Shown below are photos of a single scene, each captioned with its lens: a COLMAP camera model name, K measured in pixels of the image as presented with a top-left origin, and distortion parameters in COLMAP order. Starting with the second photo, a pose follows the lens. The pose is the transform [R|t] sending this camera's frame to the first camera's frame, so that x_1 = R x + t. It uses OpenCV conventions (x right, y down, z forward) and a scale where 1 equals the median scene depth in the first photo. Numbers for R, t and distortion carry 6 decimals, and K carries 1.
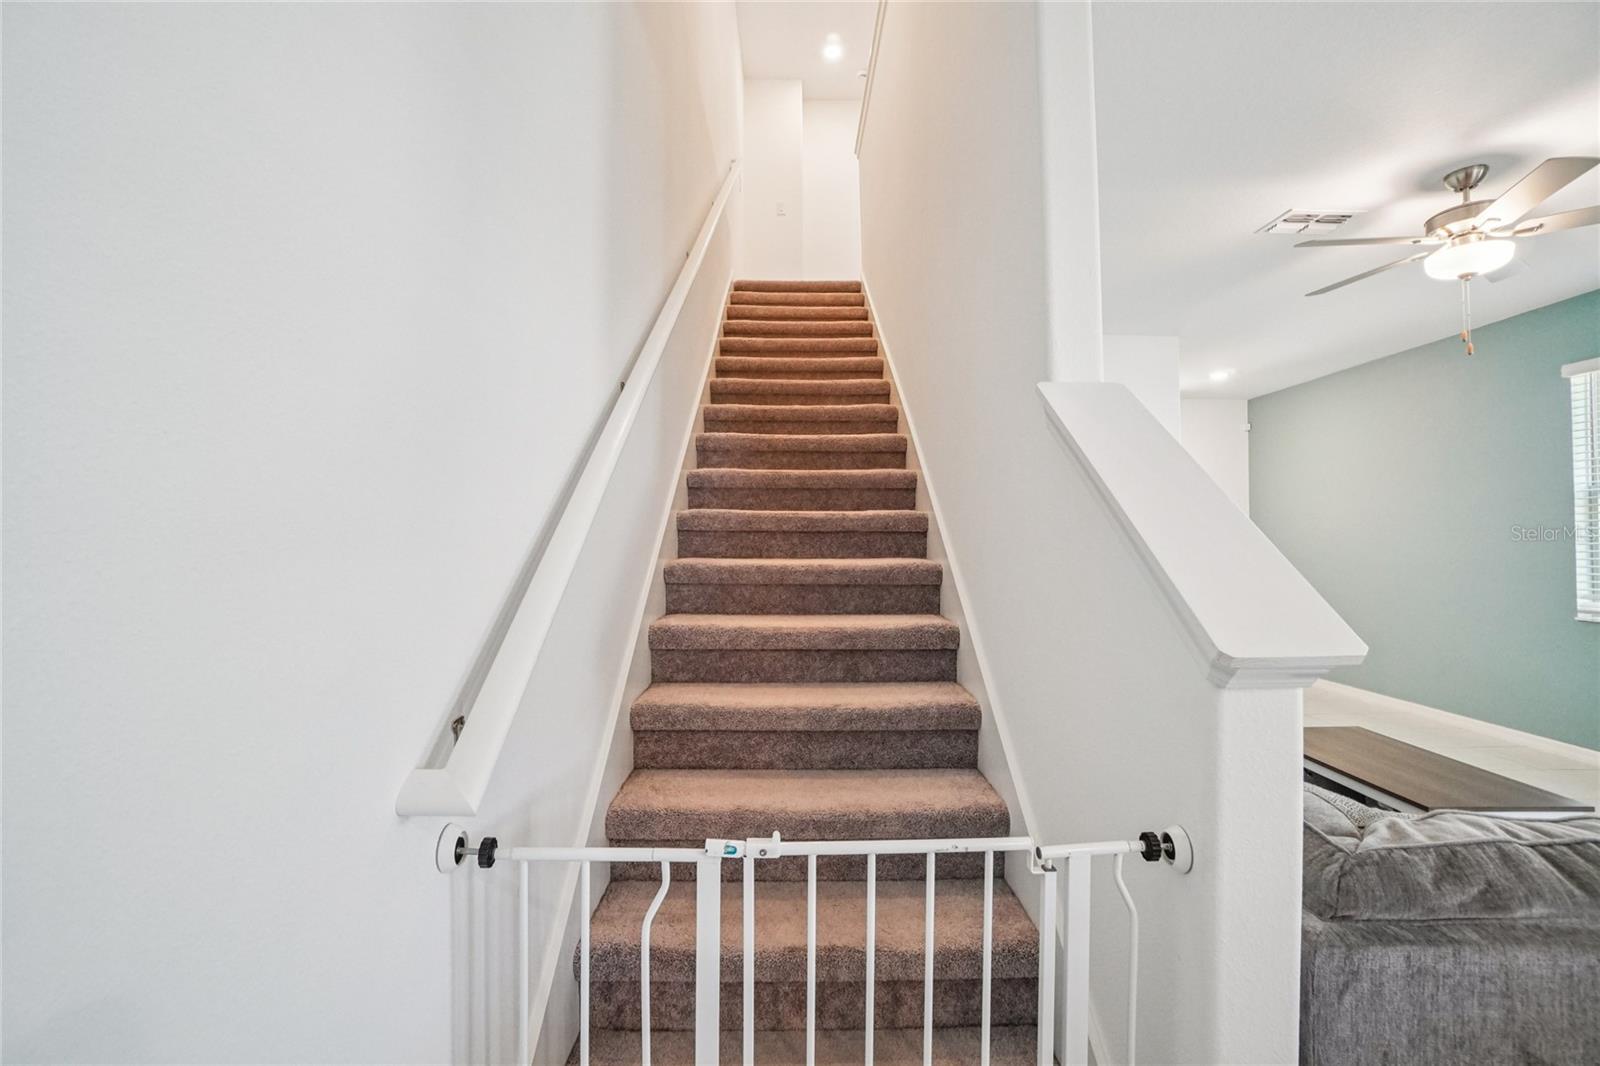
lens RADIAL K [[707.9, 0, 788.0], [0, 707.9, 528.5], [0, 0, 1]] dist [-0.048051, 0.015067]
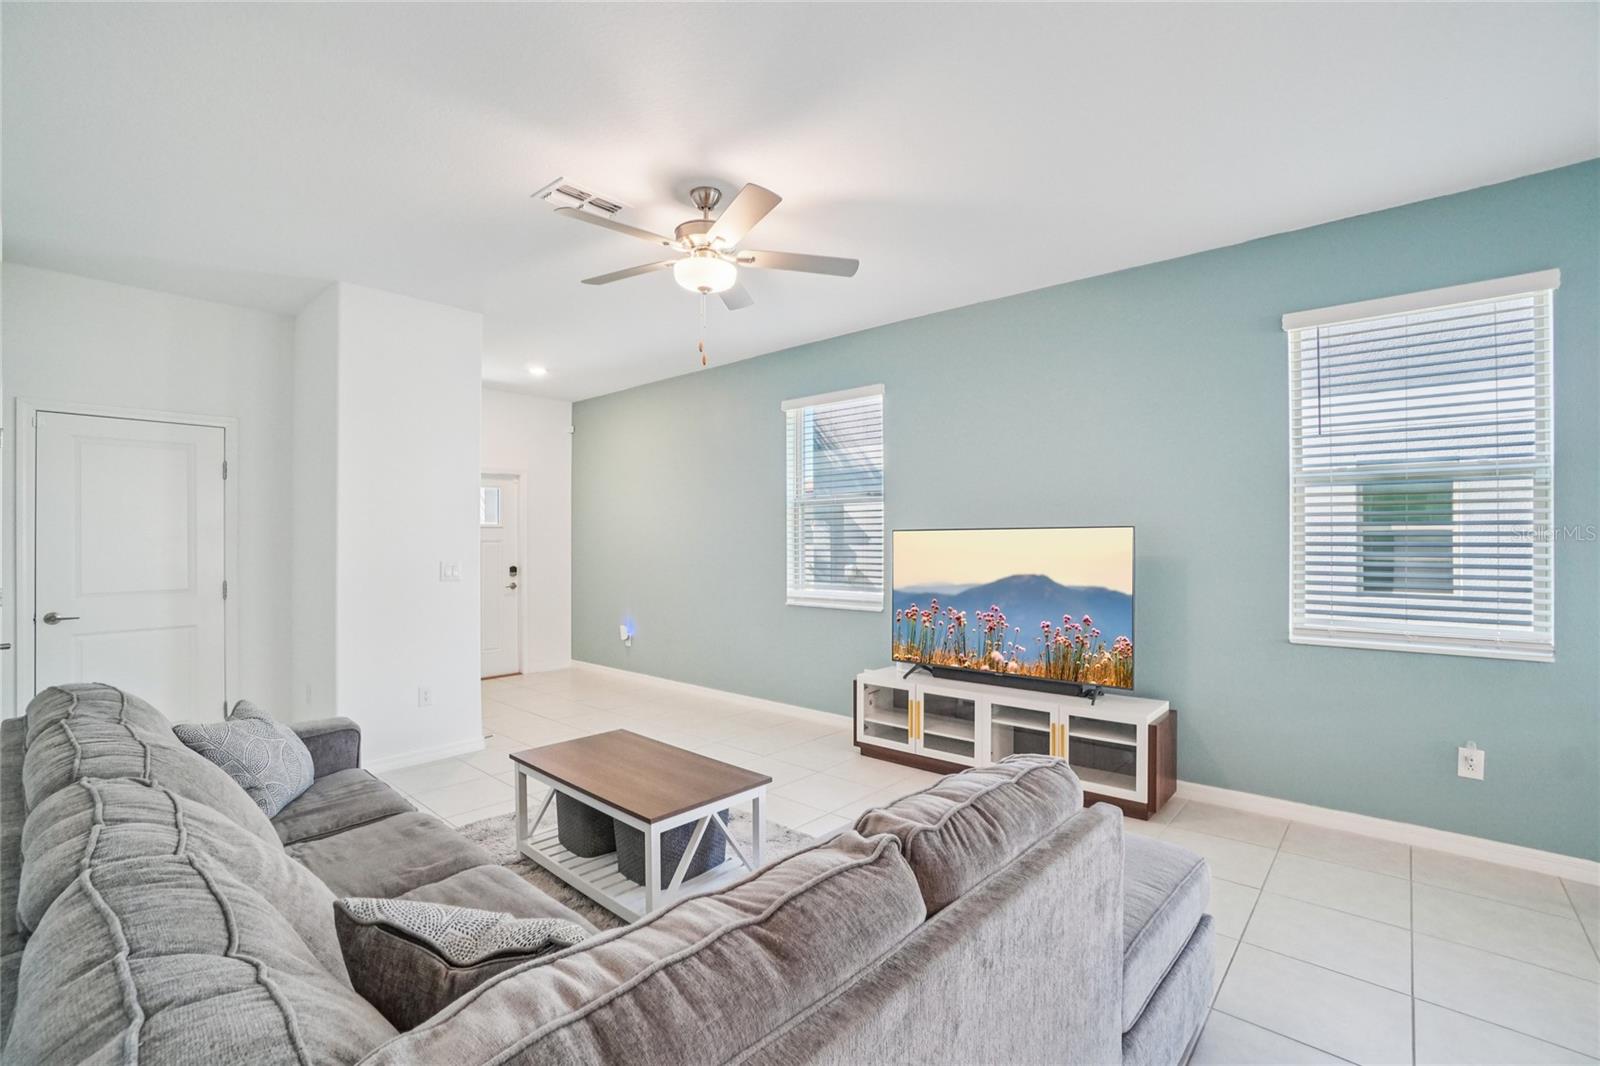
lens RADIAL K [[707.9, 0, 802.7], [0, 707.9, 536.5], [0, 0, 1]] dist [-0.048051, 0.015067]
pose [[0.662337, 0.004594, 0.749192, 0.281555], [-0.011606, 0.999924, 0.004130, 0.005136], [-0.749116, -0.011430, 0.662340, 0.162101]]
